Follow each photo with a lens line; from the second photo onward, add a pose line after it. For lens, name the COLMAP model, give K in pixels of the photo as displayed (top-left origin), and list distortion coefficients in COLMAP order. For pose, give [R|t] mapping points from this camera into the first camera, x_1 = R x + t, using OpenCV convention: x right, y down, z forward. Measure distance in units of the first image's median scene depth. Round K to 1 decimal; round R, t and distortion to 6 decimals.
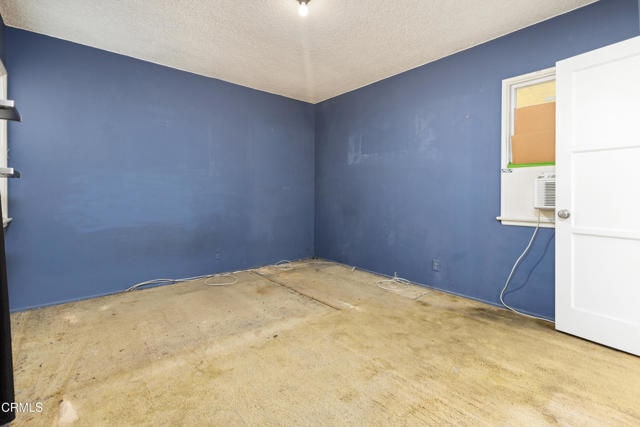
lens RADIAL K [[291.8, 0, 317.4], [0, 291.8, 198.7], [0, 0, 1]] dist [0.001818, -0.000079]
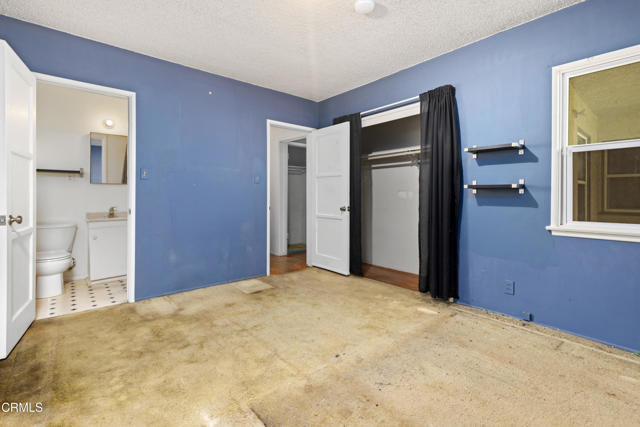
lens RADIAL K [[291.8, 0, 317.4], [0, 291.8, 198.7], [0, 0, 1]] dist [0.001818, -0.000079]
pose [[-0.999945, -0.005810, -0.008717, -0.073827], [-0.006033, 0.999648, 0.025834, -0.039305], [0.008564, 0.025885, -0.999628, 1.962342]]
